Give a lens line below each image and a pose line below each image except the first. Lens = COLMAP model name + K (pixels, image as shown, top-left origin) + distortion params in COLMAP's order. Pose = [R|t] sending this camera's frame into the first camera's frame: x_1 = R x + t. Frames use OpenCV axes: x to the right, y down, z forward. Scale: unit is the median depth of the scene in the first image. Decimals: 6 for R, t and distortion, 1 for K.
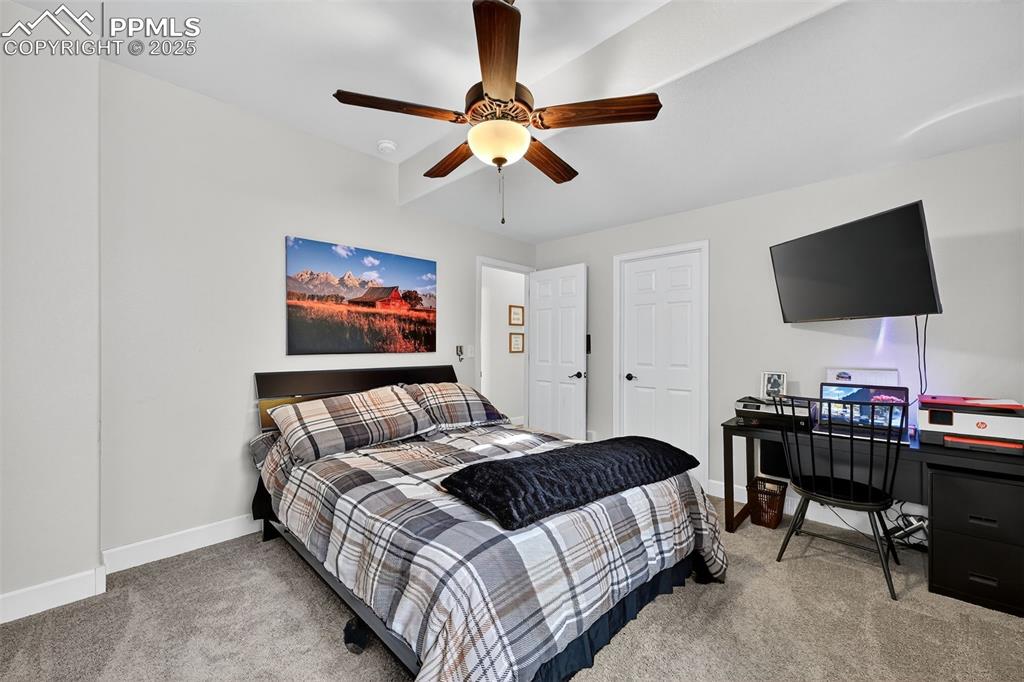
lens RADIAL K [[403.4, 0, 515.3], [0, 403.4, 346.7], [0, 0, 1]] dist [0.000373, -0.000624]
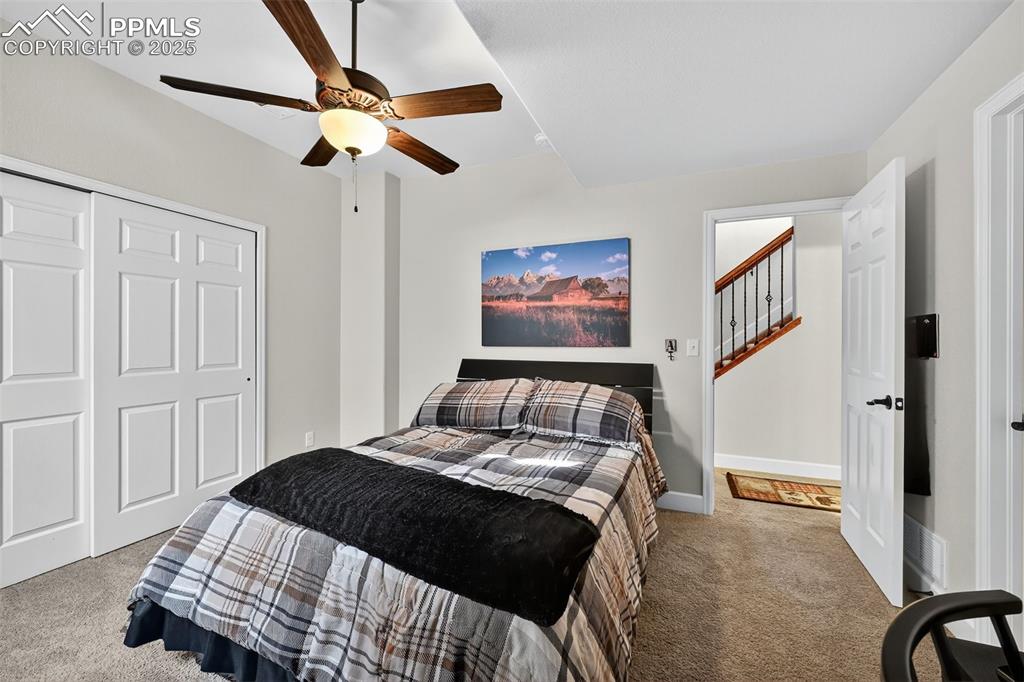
lens RADIAL K [[403.4, 0, 513.5], [0, 403.4, 335.9], [0, 0, 1]] dist [0.000373, -0.000624]
pose [[0.360122, -0.008581, -0.932866, 0.578343], [-0.007029, 0.999904, -0.011911, 0.002947], [0.932879, 0.010846, 0.360027, 0.571636]]
